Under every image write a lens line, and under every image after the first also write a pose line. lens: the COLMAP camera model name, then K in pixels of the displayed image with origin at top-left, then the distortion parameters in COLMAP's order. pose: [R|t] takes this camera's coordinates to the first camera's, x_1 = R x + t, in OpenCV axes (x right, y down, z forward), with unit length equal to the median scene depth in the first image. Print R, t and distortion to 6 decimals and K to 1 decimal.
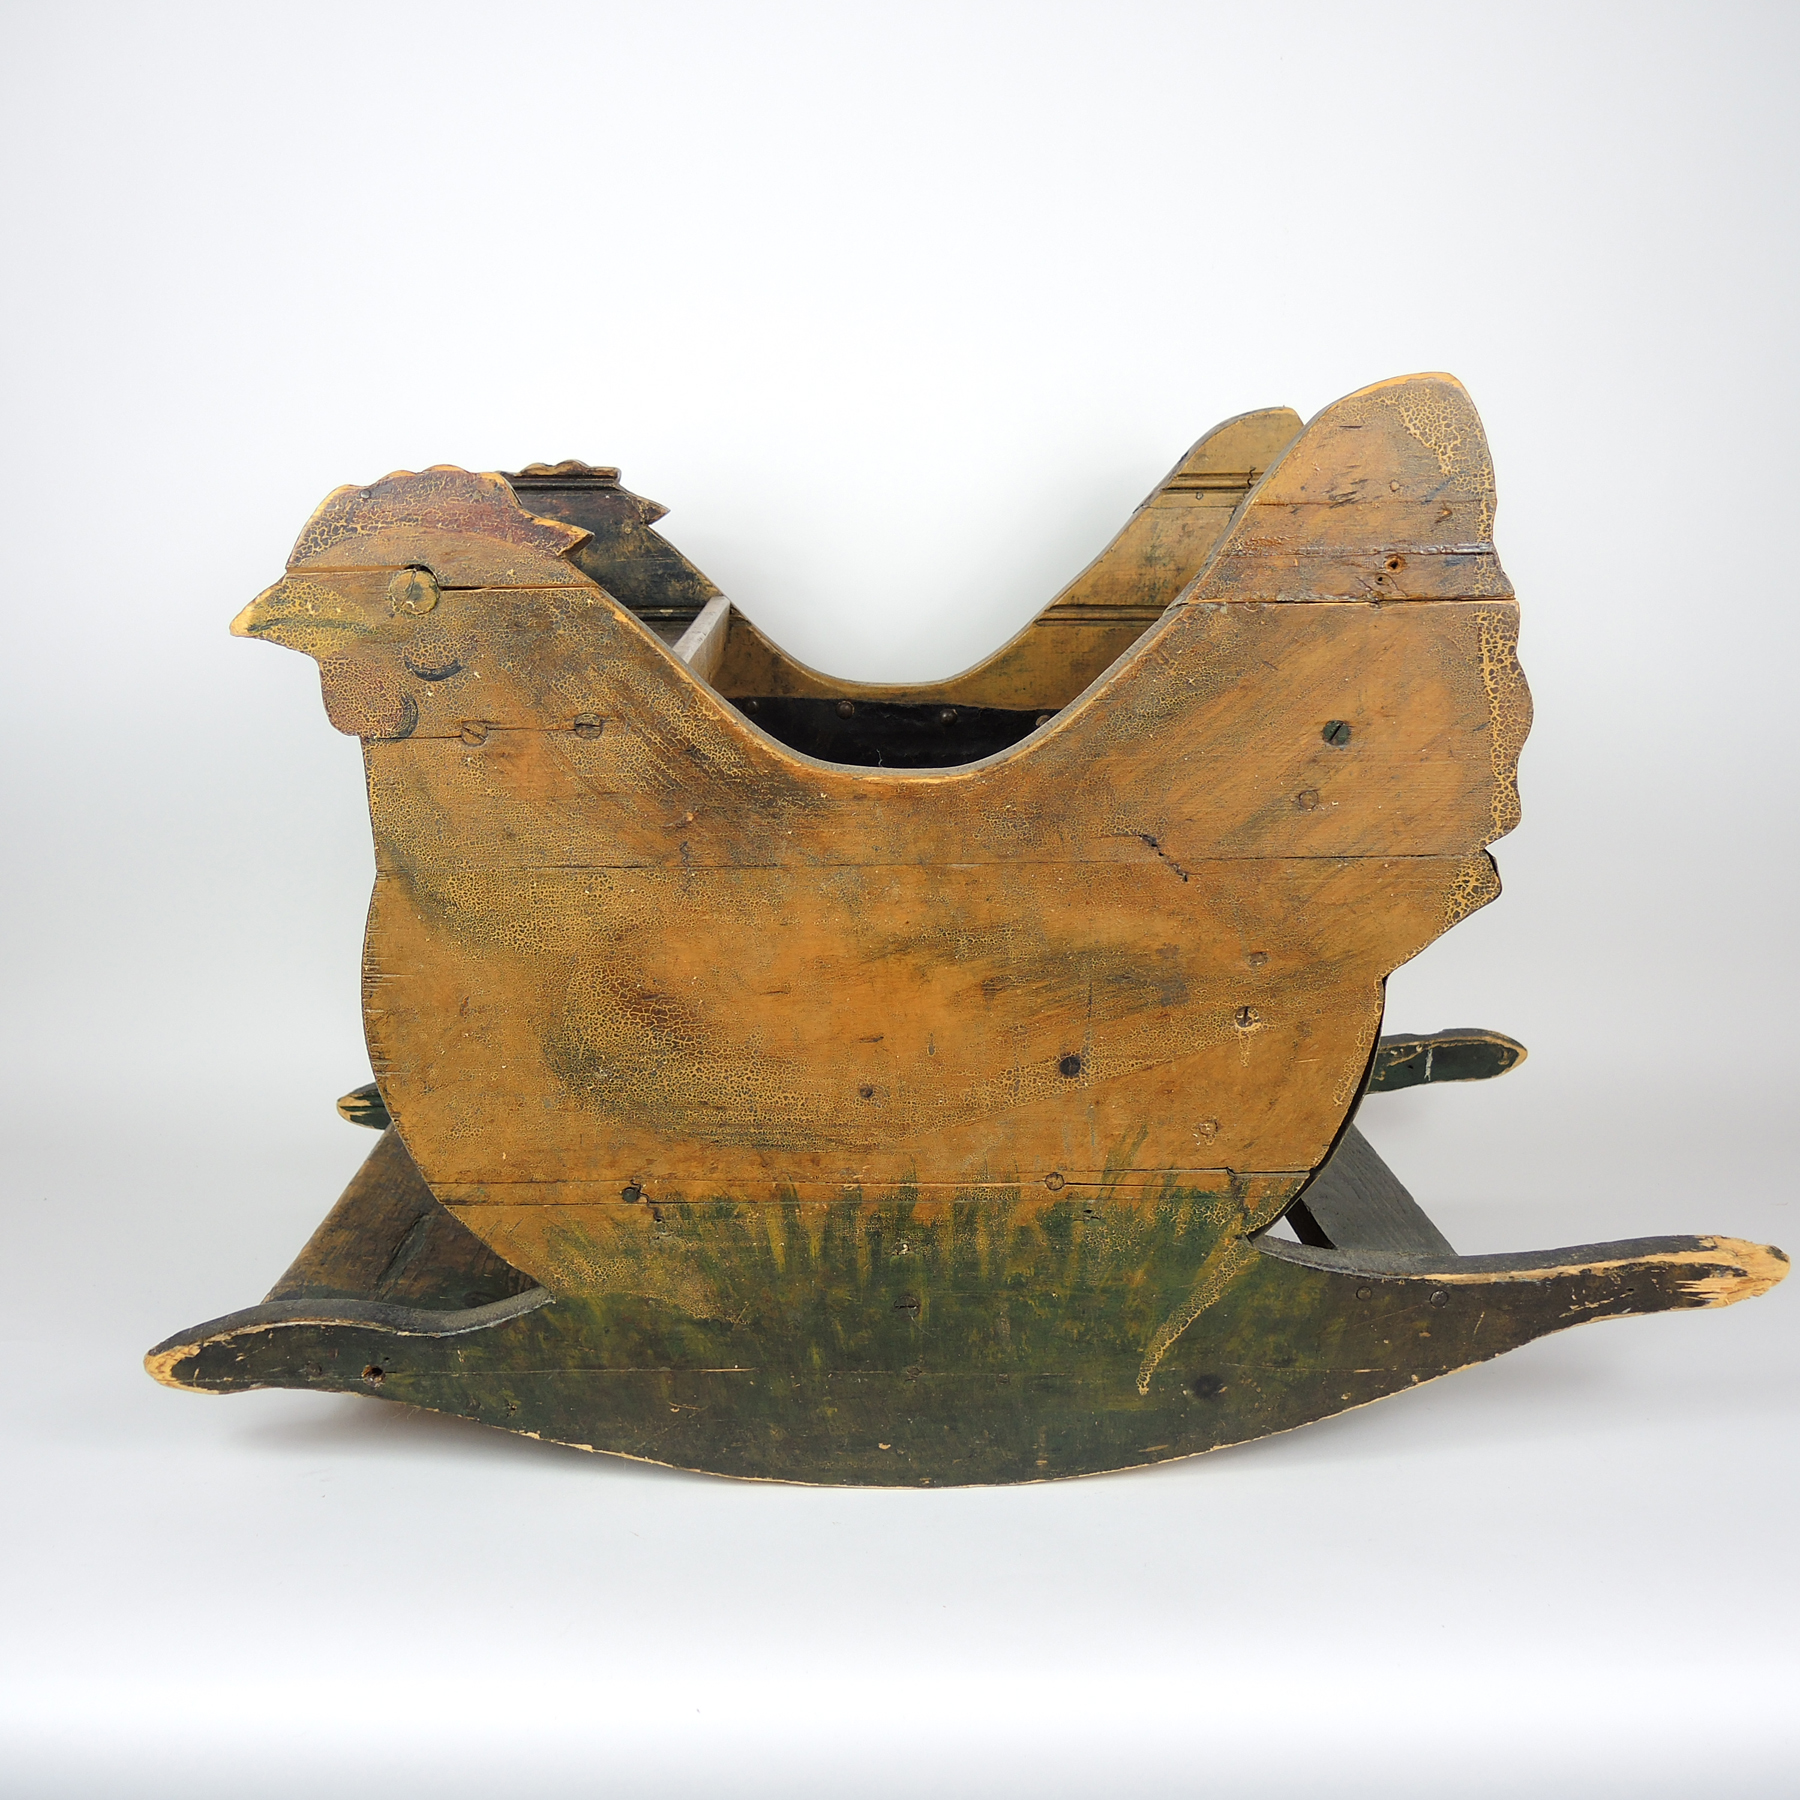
lens RADIAL K [[2069.9, 0, 900.0], [0, 2069.9, 900.0], [0, 0, 1]] dist [-0.029810, 0.029554]
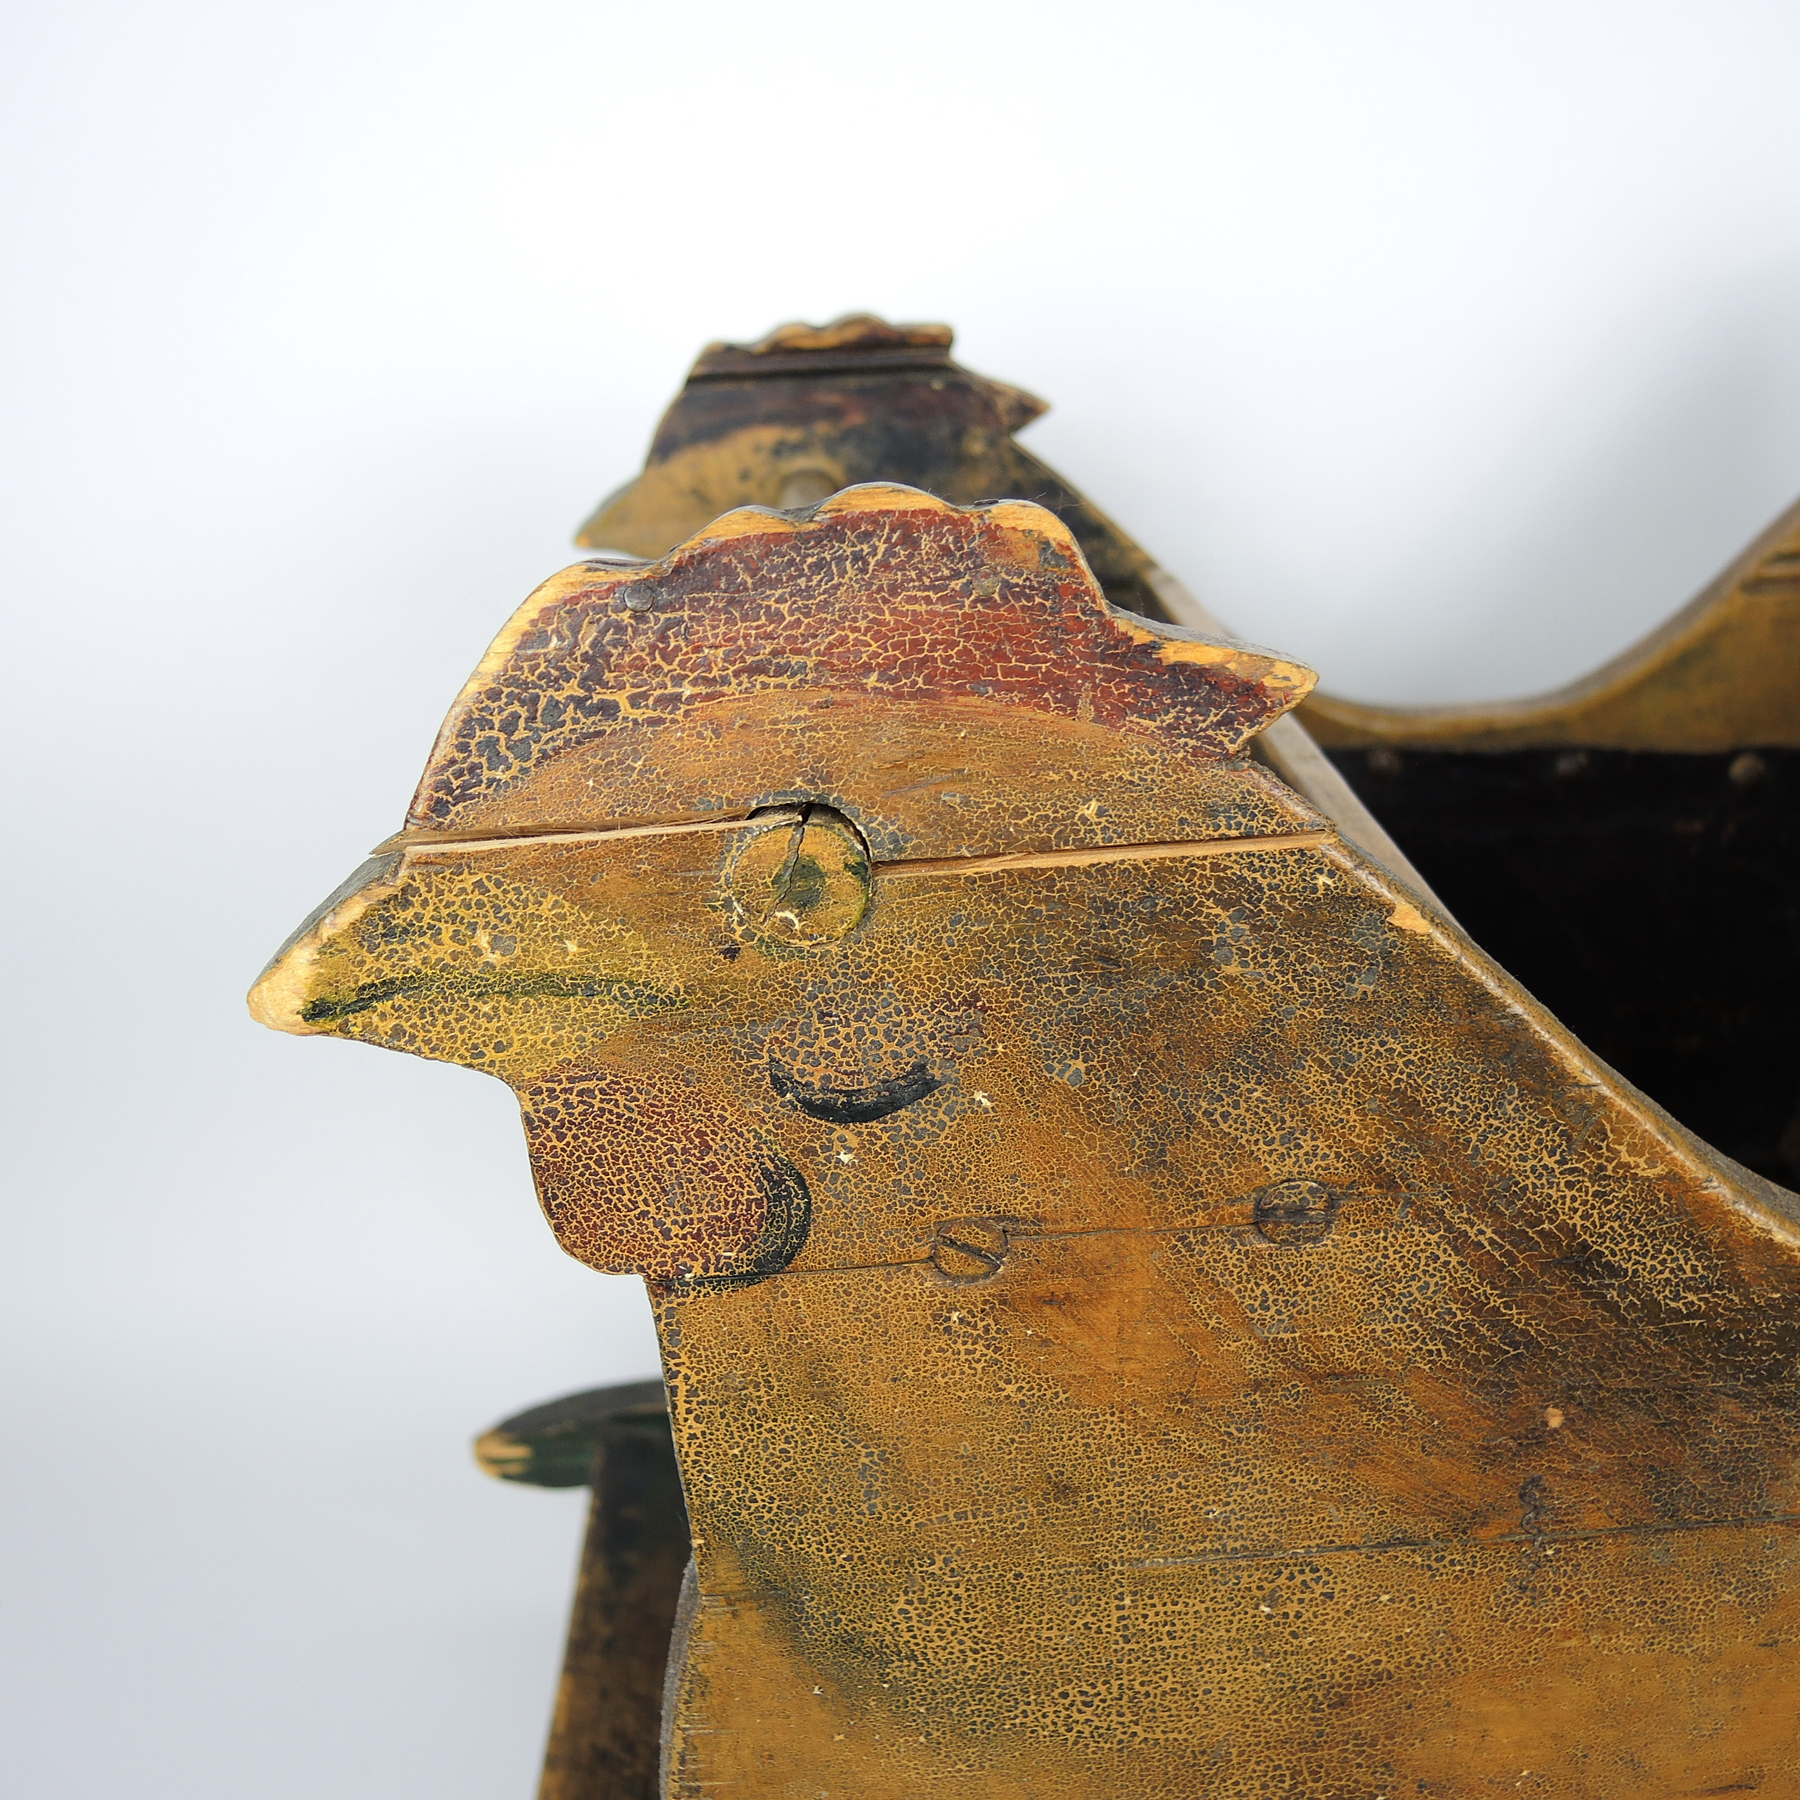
lens RADIAL K [[2069.9, 0, 900.0], [0, 2069.9, 900.0], [0, 0, 1]] dist [-0.029810, 0.029554]
pose [[0.998957, -0.045084, -0.007206, -0.218063], [0.045626, 0.991565, 0.121313, -0.186794], [0.001676, -0.121515, 0.992588, 0.676188]]
